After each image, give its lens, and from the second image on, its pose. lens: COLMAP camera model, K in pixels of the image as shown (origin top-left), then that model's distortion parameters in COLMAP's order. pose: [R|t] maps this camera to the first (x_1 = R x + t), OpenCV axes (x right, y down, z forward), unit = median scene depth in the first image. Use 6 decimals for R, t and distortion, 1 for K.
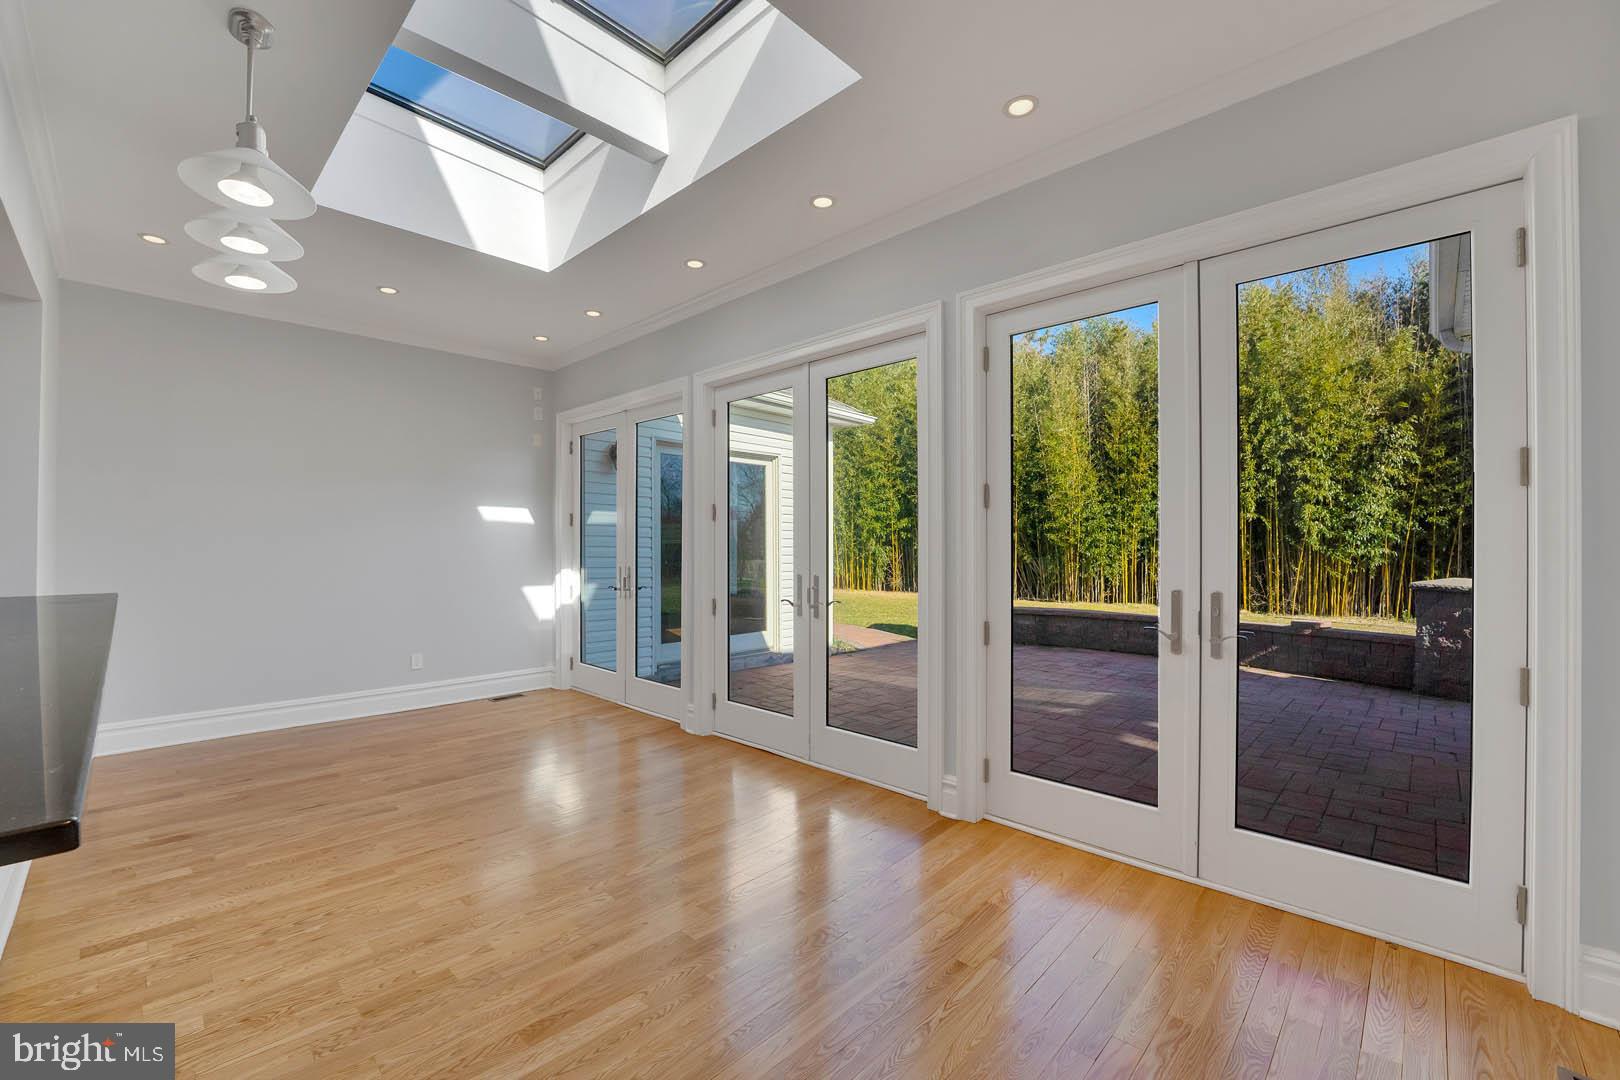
lens RADIAL K [[660.0, 0, 810.0], [0, 660.0, 540.0], [0, 0, 1]] dist [-0.011109, 0.000255]
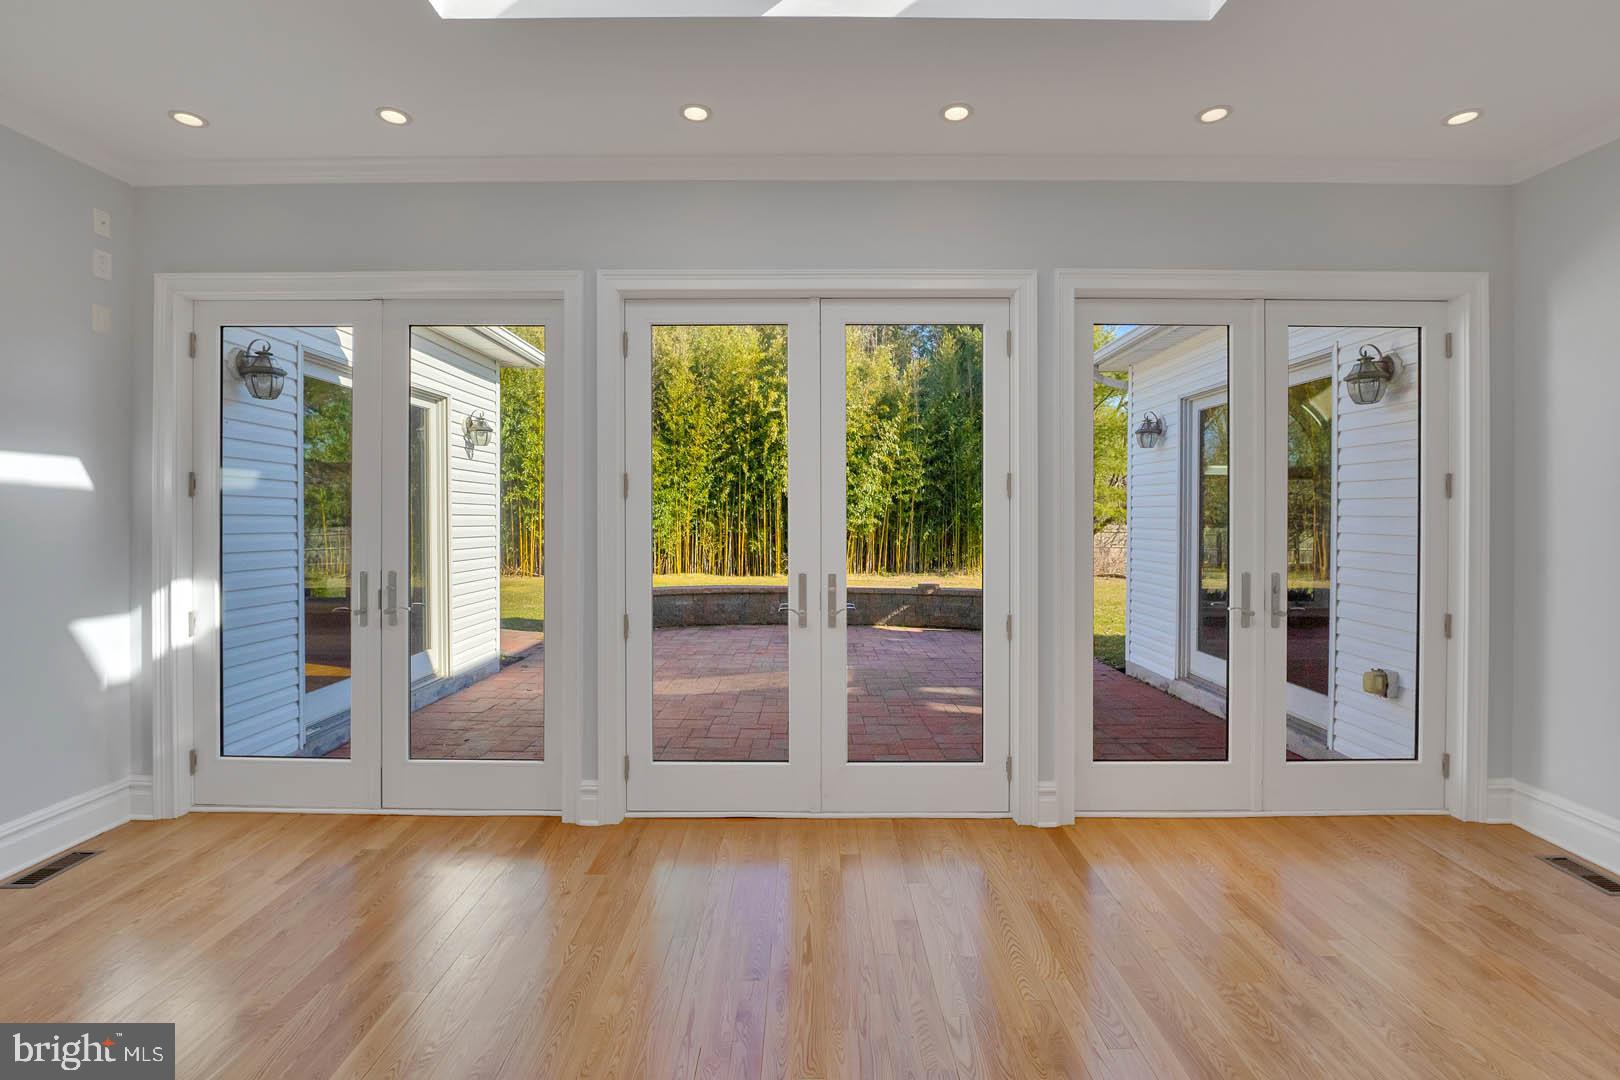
lens RADIAL K [[694.4, 0, 810.0], [0, 694.4, 540.0], [0, 0, 1]] dist [-0.016566, -0.000348]
pose [[0.731489, -0.026443, 0.681341, -0.265033], [-0.006583, 0.998927, 0.045835, -0.013009], [-0.681822, -0.038013, 0.730530, 0.195634]]
